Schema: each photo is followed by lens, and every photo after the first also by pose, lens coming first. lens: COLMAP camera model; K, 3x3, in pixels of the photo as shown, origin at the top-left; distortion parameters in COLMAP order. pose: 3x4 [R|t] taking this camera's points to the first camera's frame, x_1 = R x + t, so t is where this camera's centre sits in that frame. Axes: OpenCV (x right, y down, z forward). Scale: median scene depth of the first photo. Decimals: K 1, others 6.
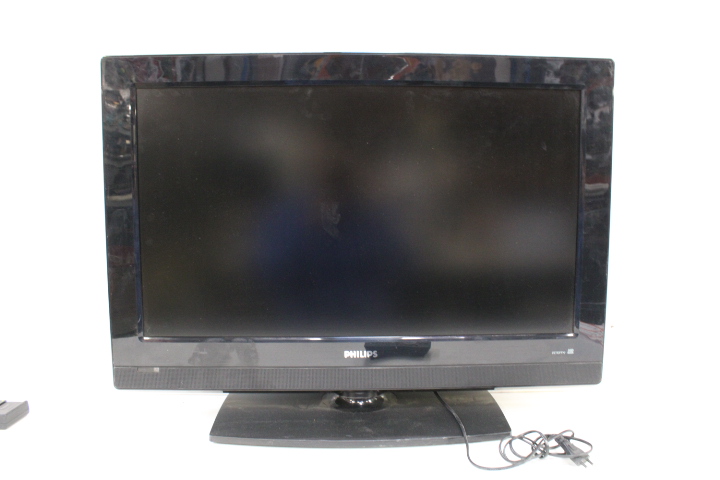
lens RADIAL K [[600.9, 0, 355.6], [0, 600.9, 242.2], [0, 0, 1]] dist [-0.102269, 0.005586]
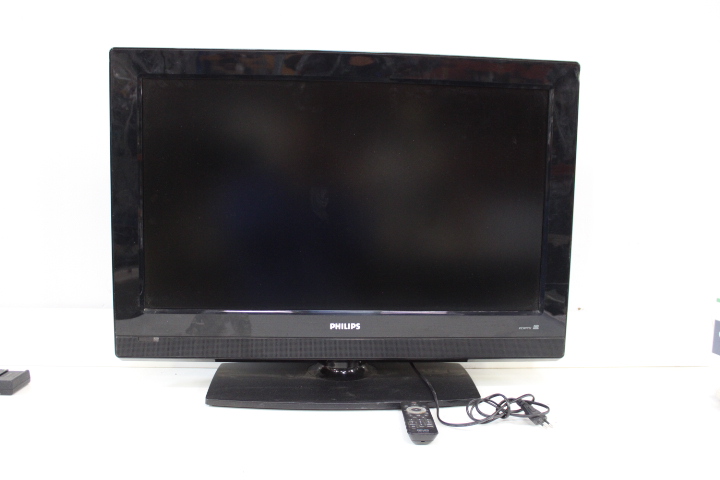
lens RADIAL K [[674.6, 0, 360.2], [0, 674.6, 239.6], [0, 0, 1]] dist [-0.081317, 0.000000]
pose [[0.999112, 0.016446, 0.038779, -0.014015], [-0.017127, 0.999704, 0.017300, 0.006042], [-0.038483, -0.017948, 0.999098, -0.234210]]
